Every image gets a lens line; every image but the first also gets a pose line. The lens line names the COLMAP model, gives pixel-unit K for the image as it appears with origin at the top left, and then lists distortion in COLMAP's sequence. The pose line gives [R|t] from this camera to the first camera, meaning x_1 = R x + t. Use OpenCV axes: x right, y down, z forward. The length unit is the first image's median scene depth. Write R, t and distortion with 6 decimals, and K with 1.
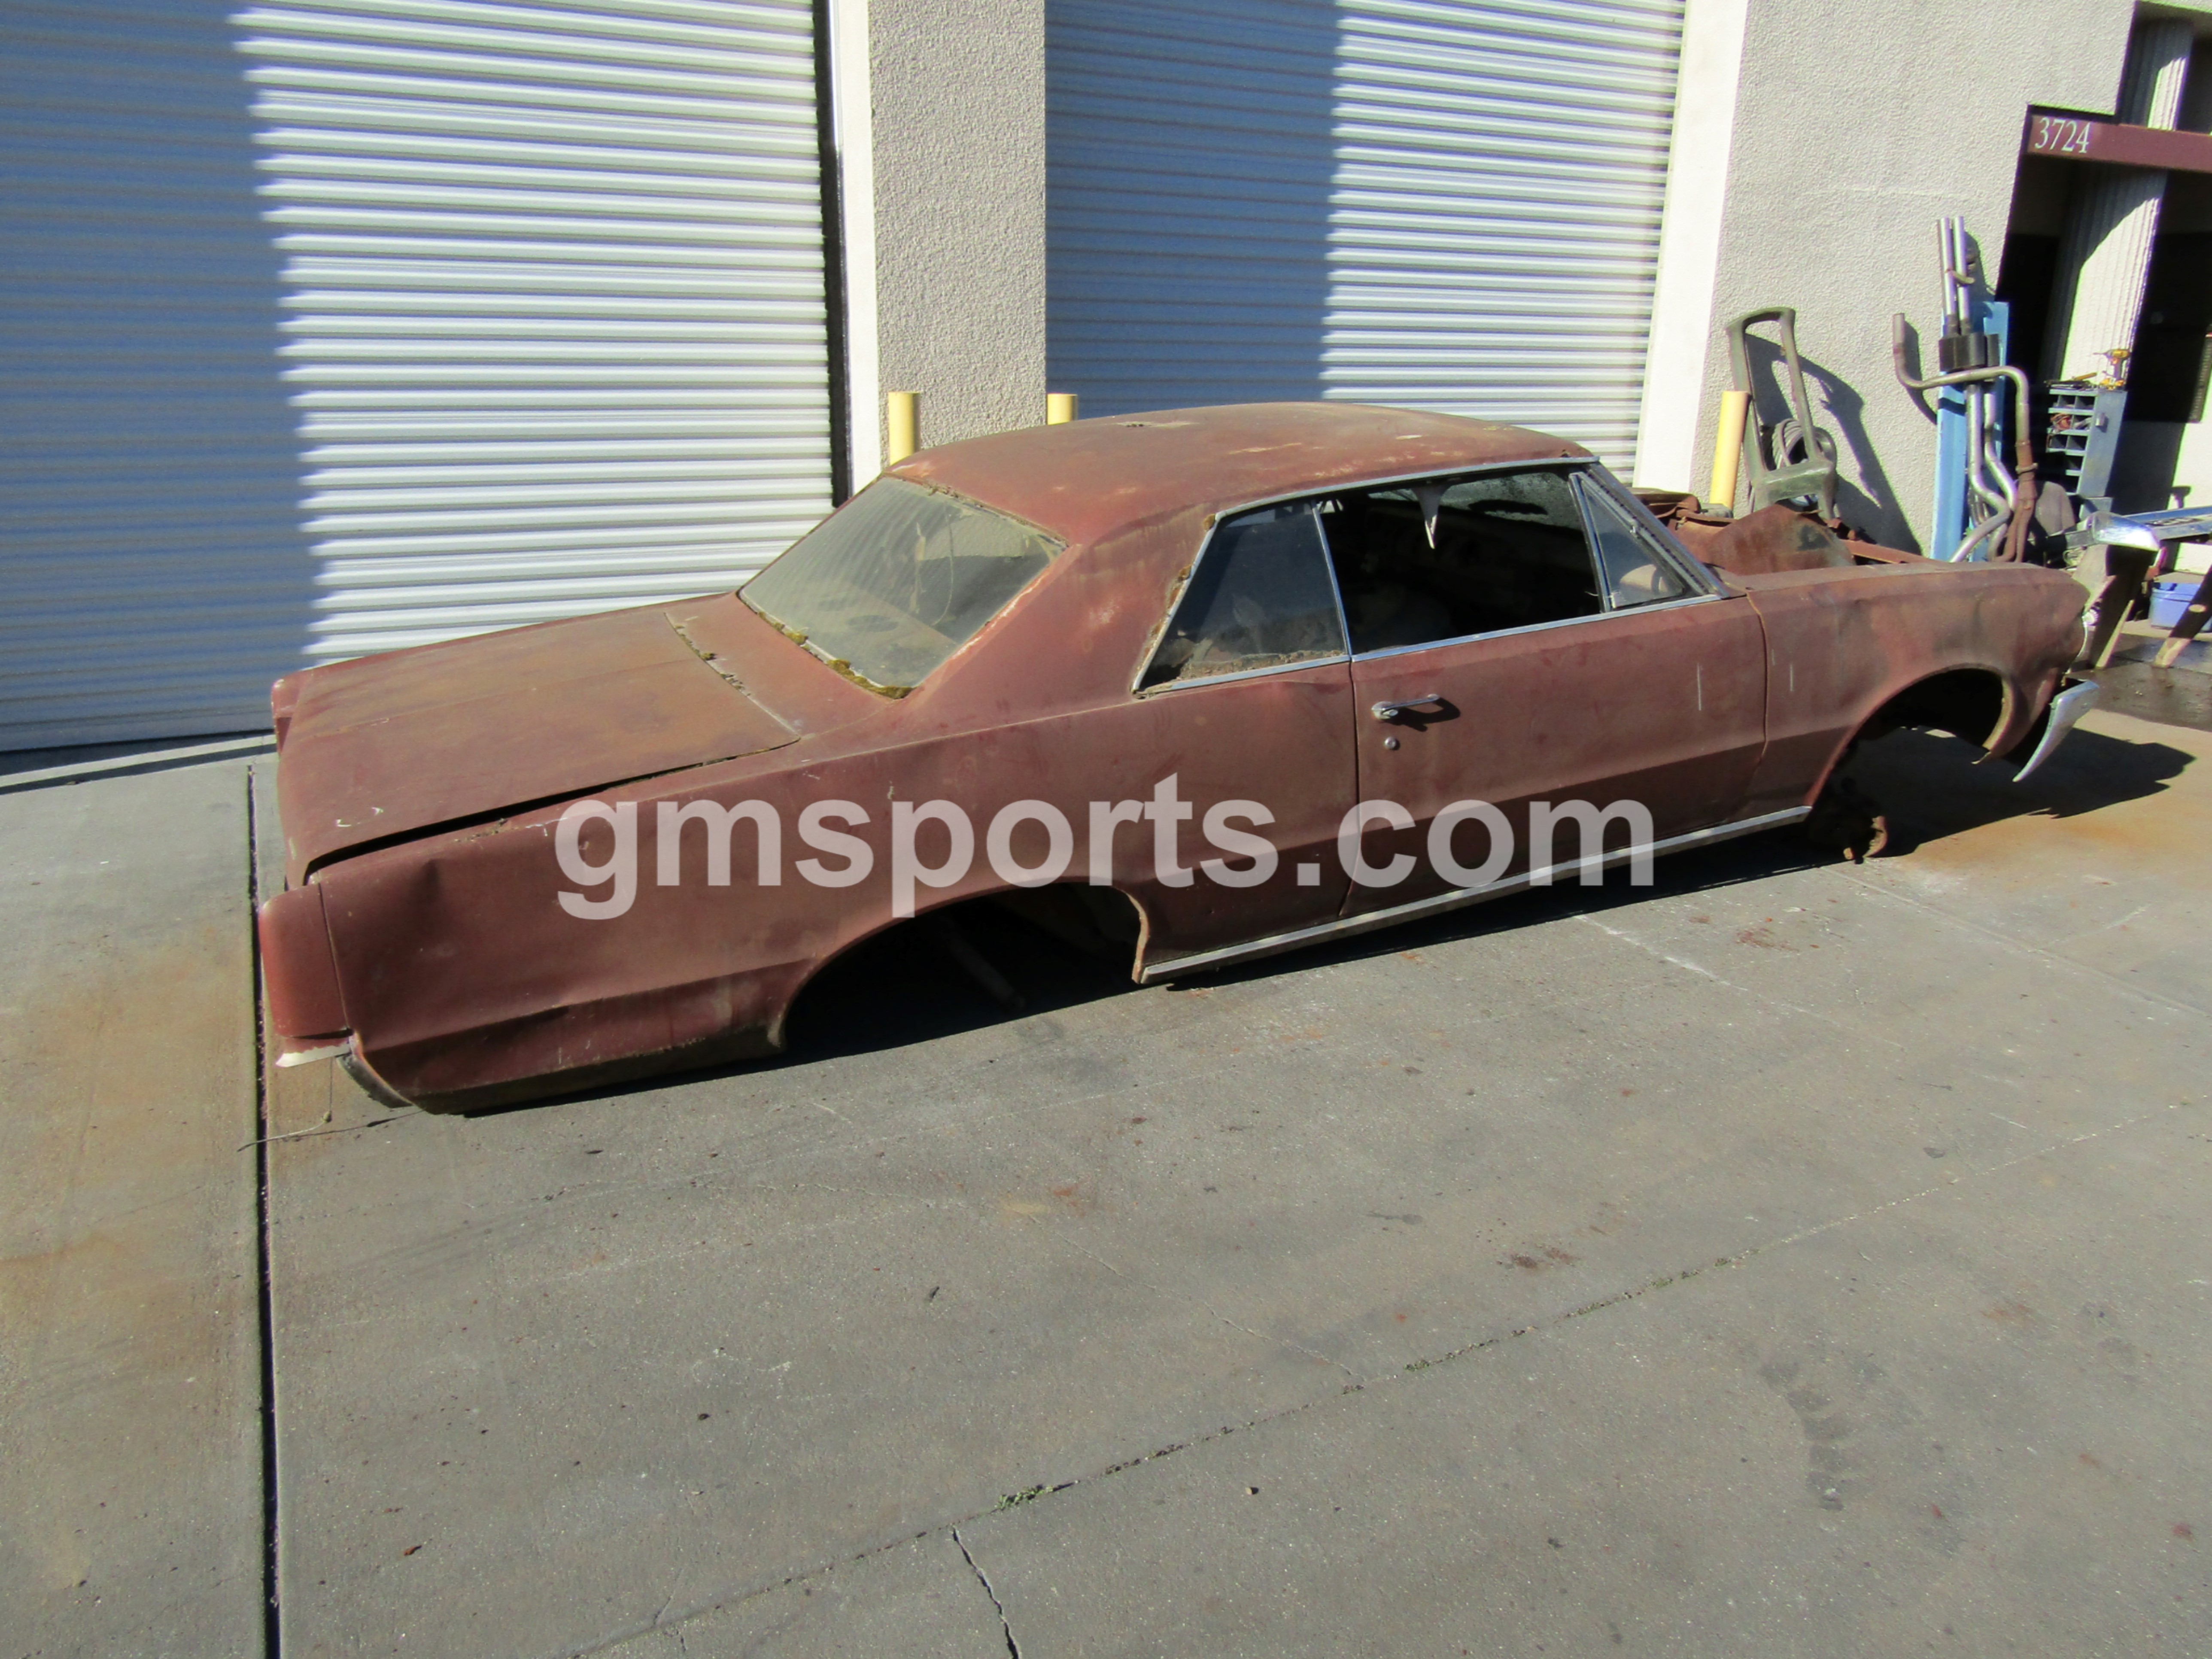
lens RADIAL K [[1572.6, 0, 1100.7], [0, 1572.6, 826.9], [0, 0, 1]] dist [-0.004755, -0.002705]
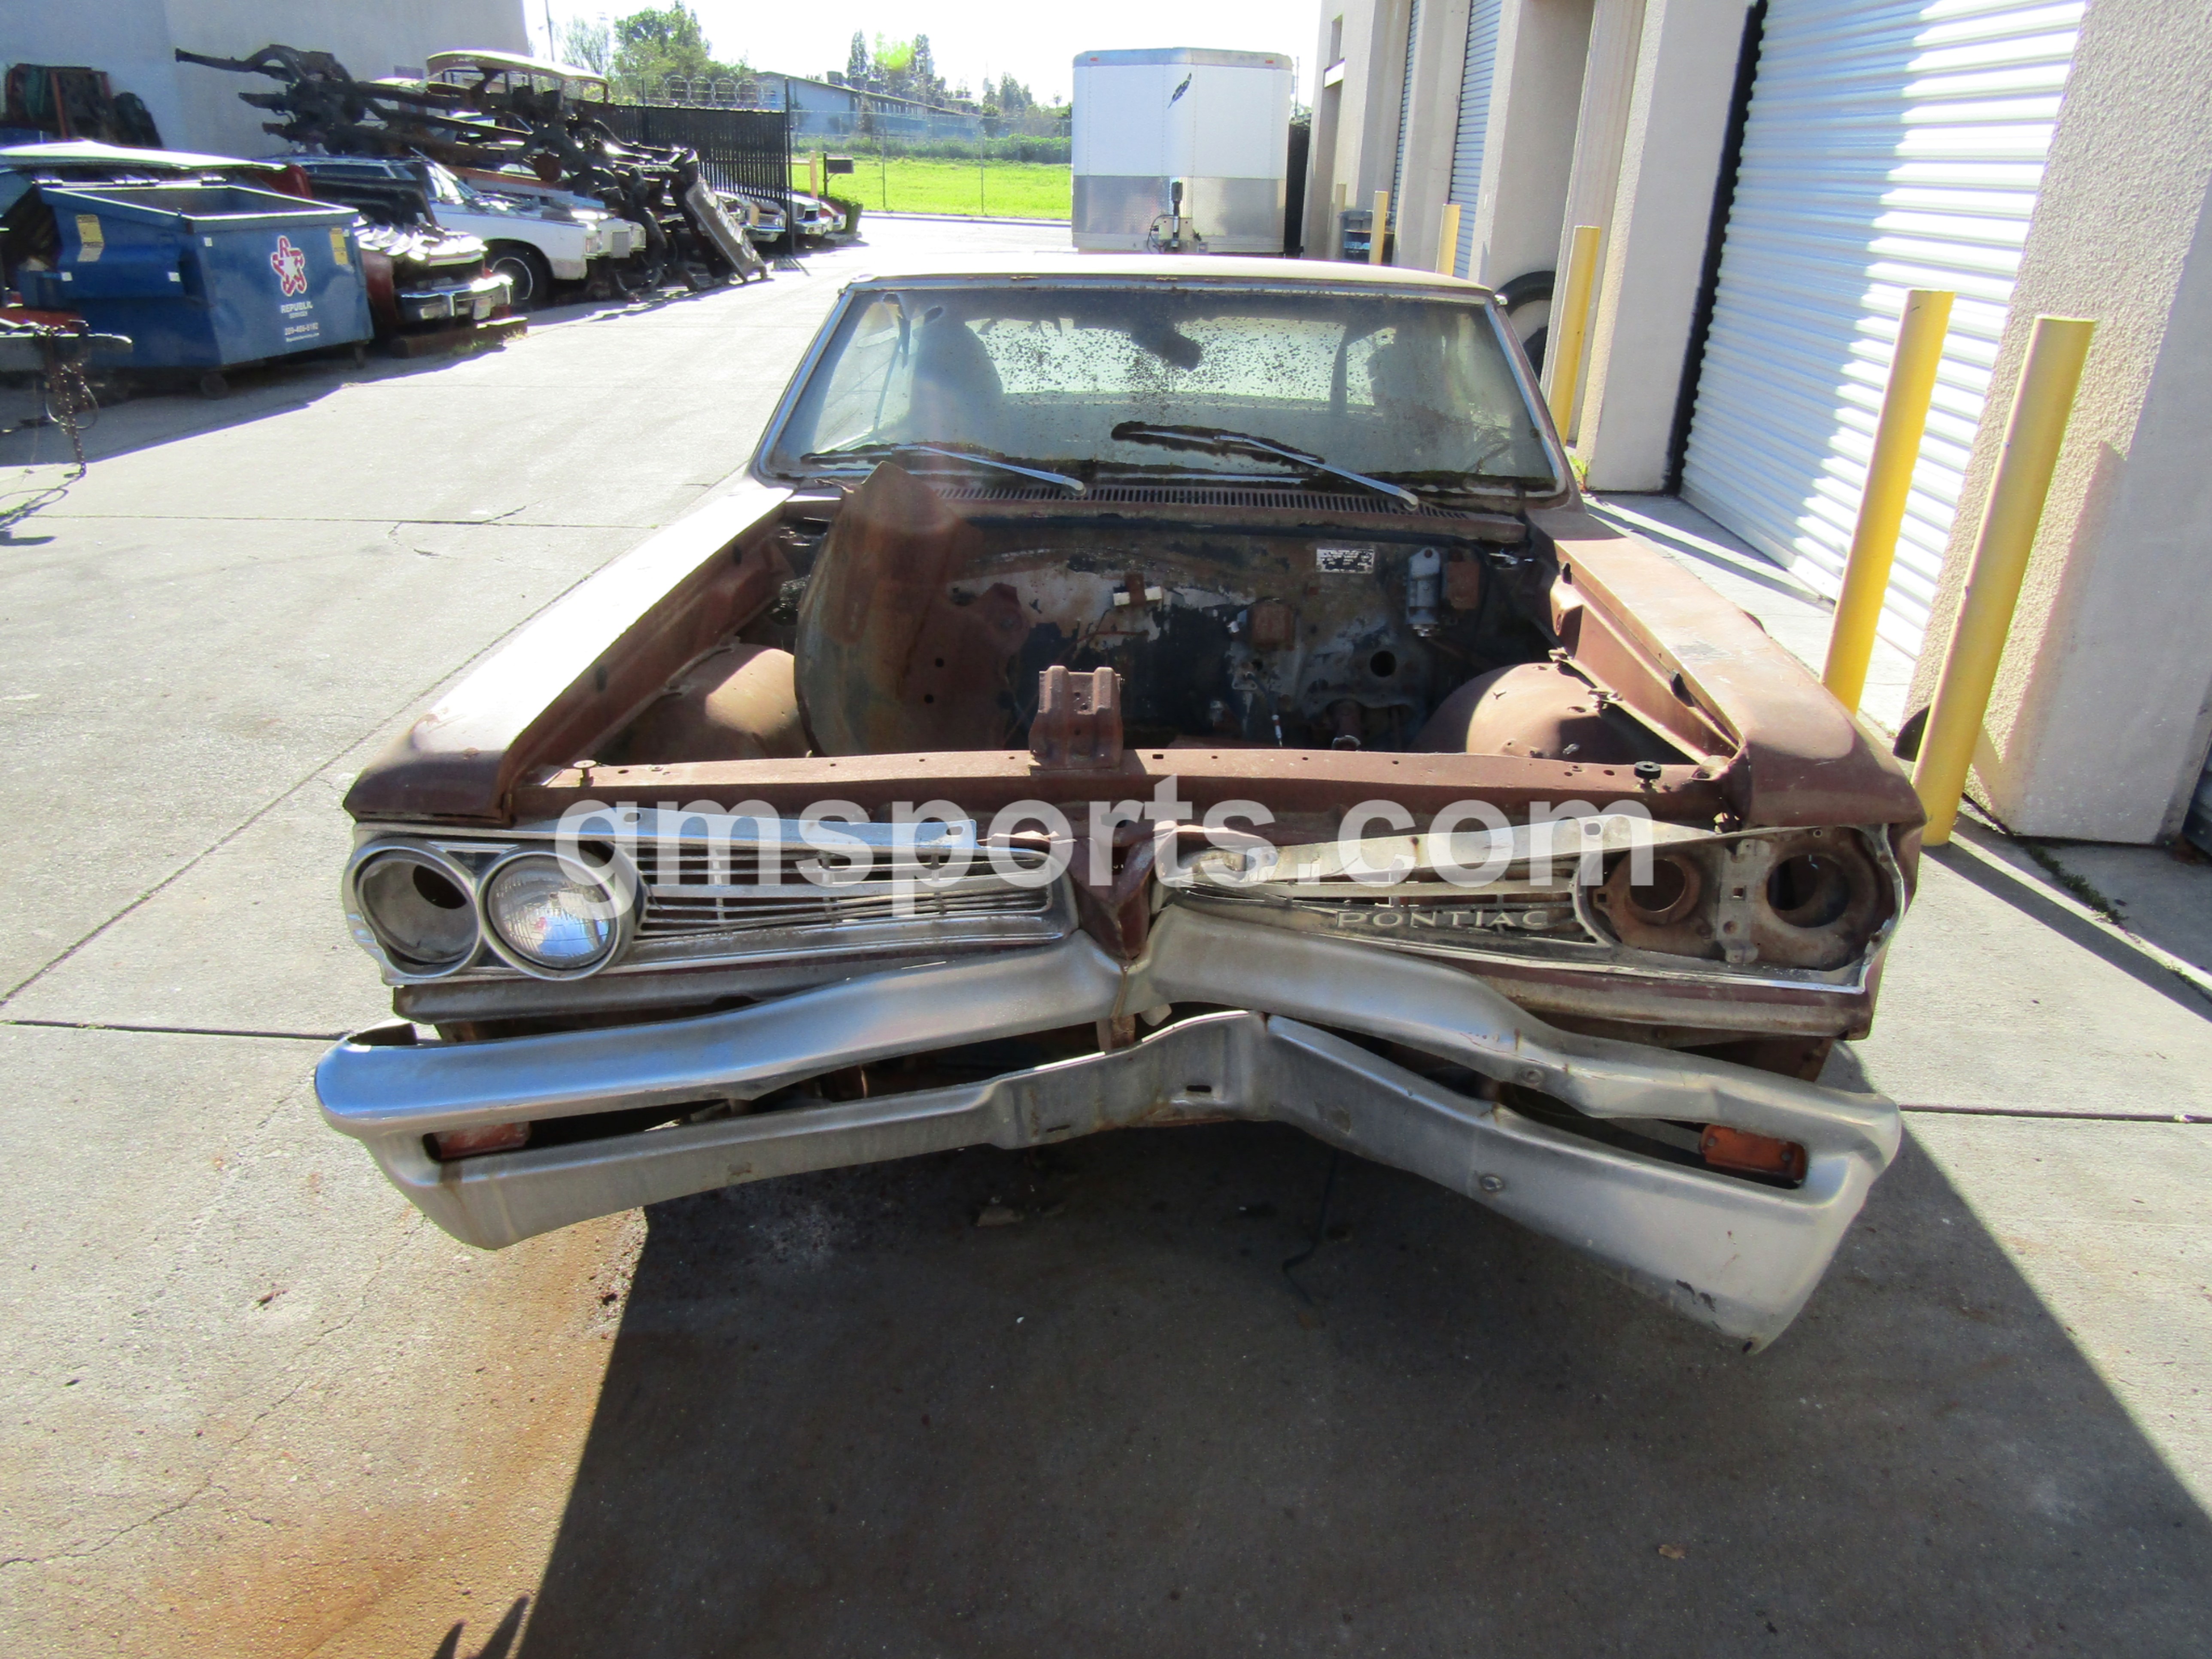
lens RADIAL K [[1575.7, 0, 1106.0], [0, 1575.7, 829.5], [0, 0, 1]] dist [-0.002812, -0.000200]
pose [[-0.489727, 0.309354, -0.815149, 0.881339], [-0.311049, 0.811424, 0.494813, -0.398813], [0.814504, 0.495874, -0.301152, 1.312542]]
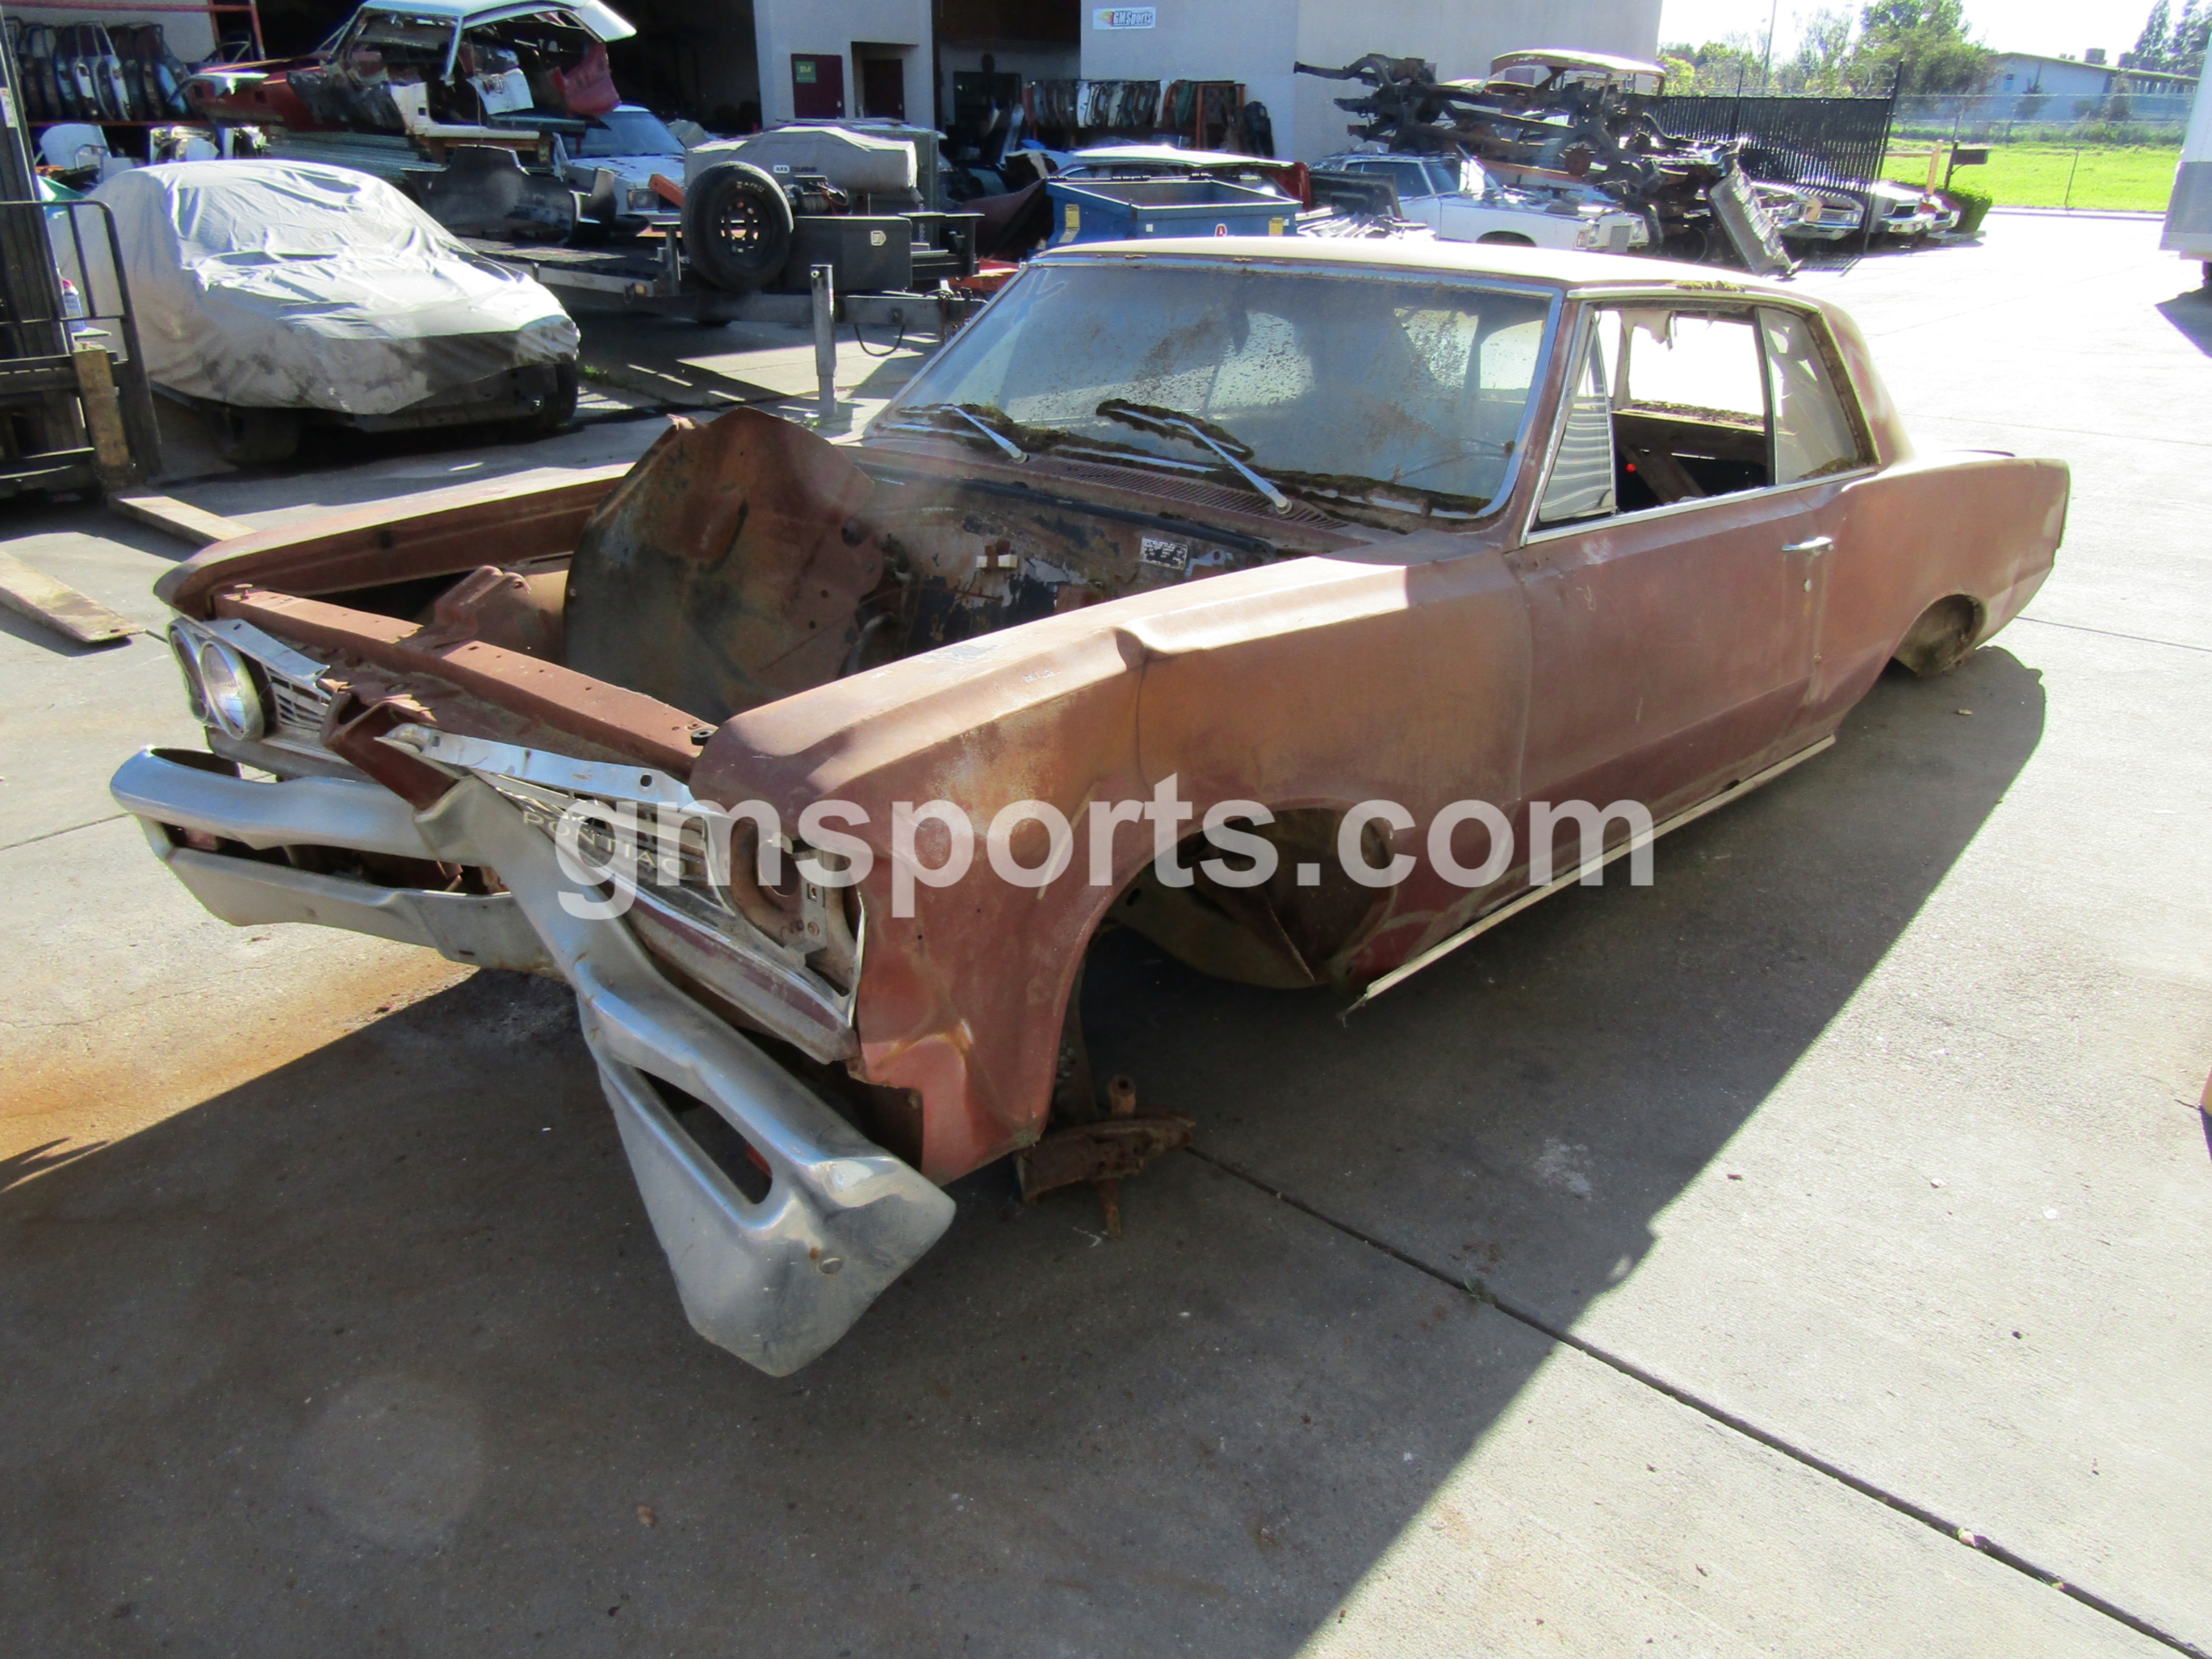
lens RADIAL K [[1561.3, 0, 1115.2], [0, 1561.3, 852.8], [0, 0, 1]] dist [-0.001601, 0.001427]
pose [[-0.920805, 0.138114, -0.364751, 0.553791], [-0.147716, 0.742037, 0.653882, -0.505040], [0.360969, 0.655977, -0.662869, 1.603944]]
